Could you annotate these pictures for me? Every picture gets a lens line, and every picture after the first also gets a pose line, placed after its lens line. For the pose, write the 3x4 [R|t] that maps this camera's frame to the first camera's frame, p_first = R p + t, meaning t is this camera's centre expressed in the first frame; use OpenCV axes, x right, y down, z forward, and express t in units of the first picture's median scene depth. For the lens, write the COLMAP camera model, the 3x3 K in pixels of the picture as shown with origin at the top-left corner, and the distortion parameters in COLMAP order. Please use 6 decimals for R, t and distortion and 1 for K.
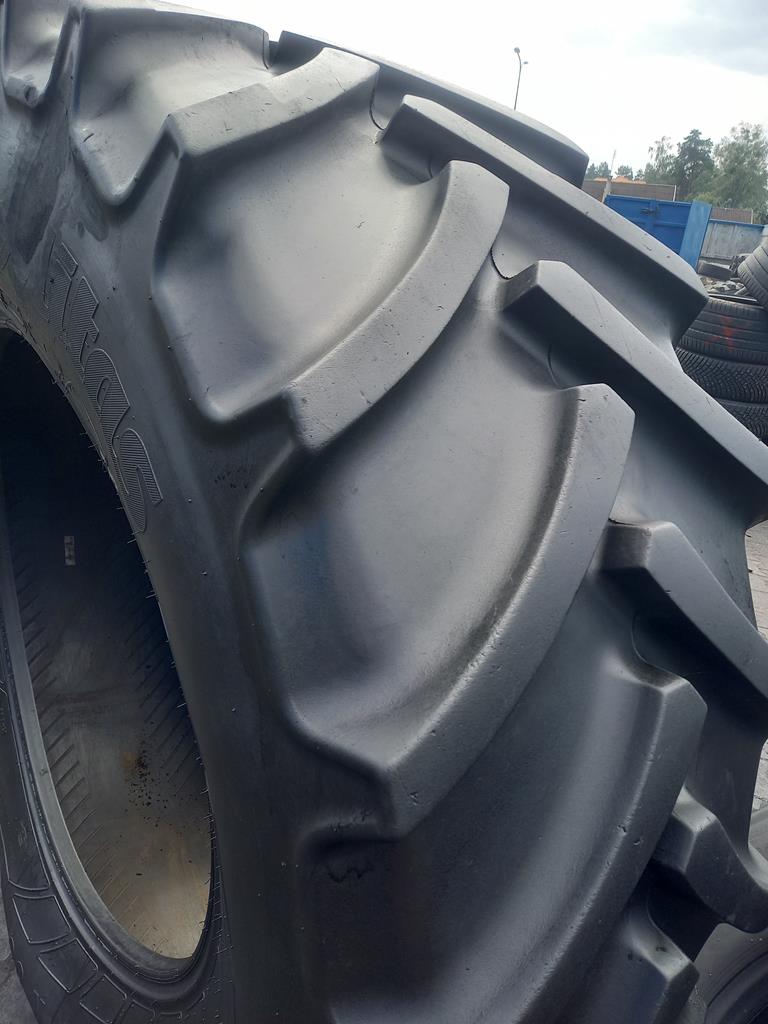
lens RADIAL K [[762.9, 0, 384.0], [0, 762.9, 512.0], [0, 0, 1]] dist [0.049319, -0.055861]
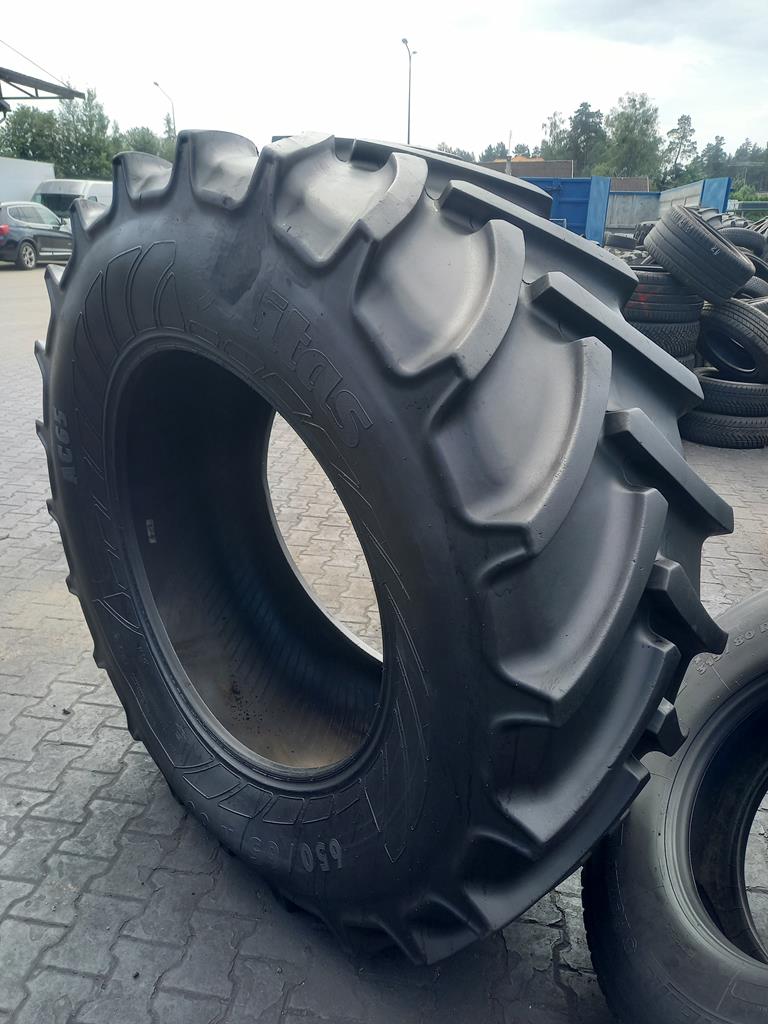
lens RADIAL K [[758.6, 0, 384.0], [0, 758.6, 512.0], [0, 0, 1]] dist [0.053821, -0.046781]
pose [[0.989782, -0.123473, 0.071318, -0.374375], [0.123063, 0.992347, 0.010138, 0.161980], [-0.072024, -0.001258, 0.997402, -0.753780]]
